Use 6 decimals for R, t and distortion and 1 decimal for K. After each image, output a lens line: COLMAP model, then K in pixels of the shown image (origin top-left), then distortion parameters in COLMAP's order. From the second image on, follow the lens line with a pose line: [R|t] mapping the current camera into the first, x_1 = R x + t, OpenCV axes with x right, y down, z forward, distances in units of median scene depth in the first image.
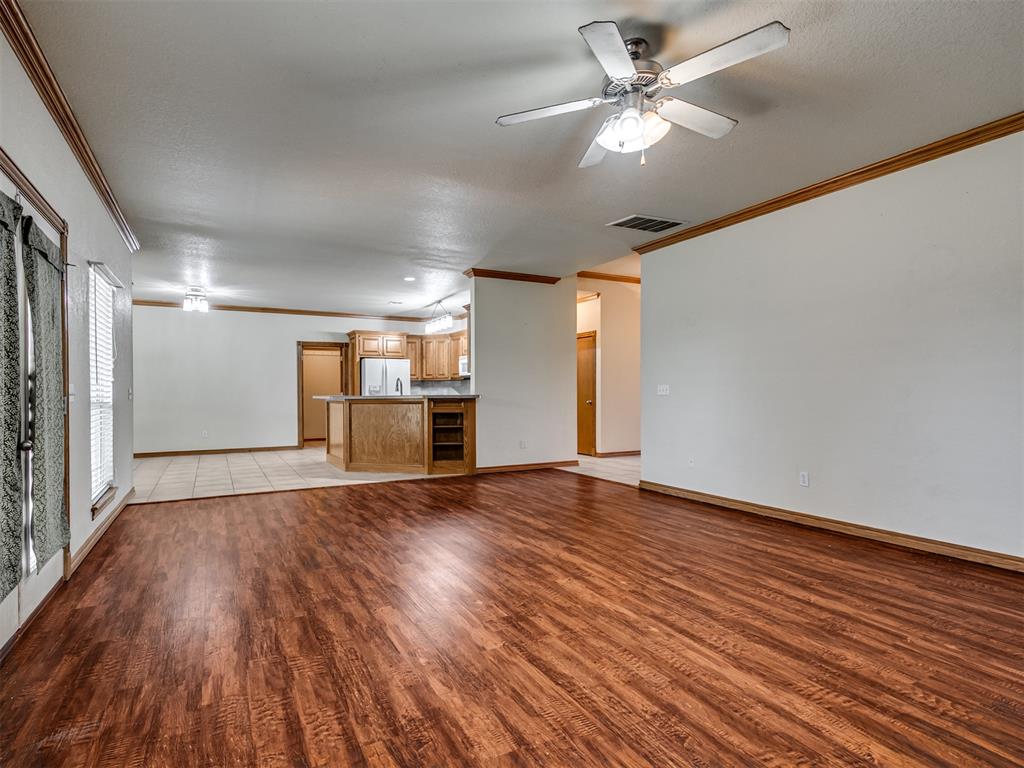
lens RADIAL K [[522.7, 0, 464.4], [0, 522.7, 392.3], [0, 0, 1]] dist [0.011986, 0.000316]
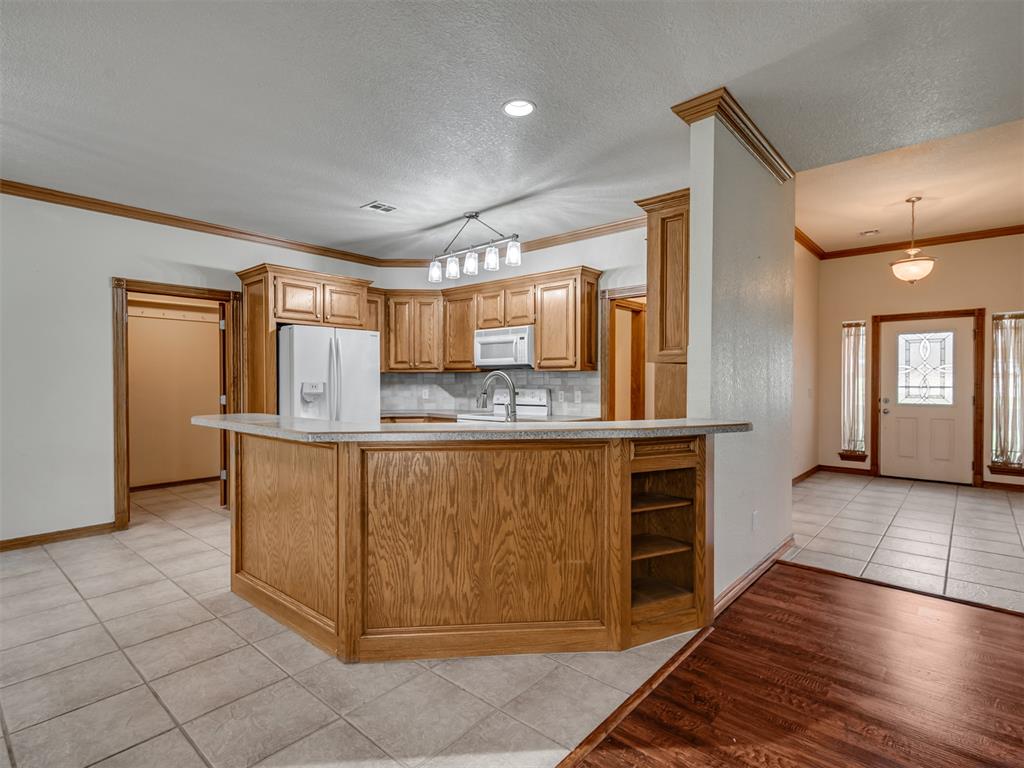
lens RADIAL K [[517.9, 0, 510.1], [0, 517.9, 386.5], [0, 0, 1]] dist [0.028581, 0.000096]
pose [[0.923888, 0.001245, 0.382660, -0.544337], [-0.006586, 0.999898, 0.012647, -0.047837], [-0.382606, -0.014204, 0.923803, 1.413951]]
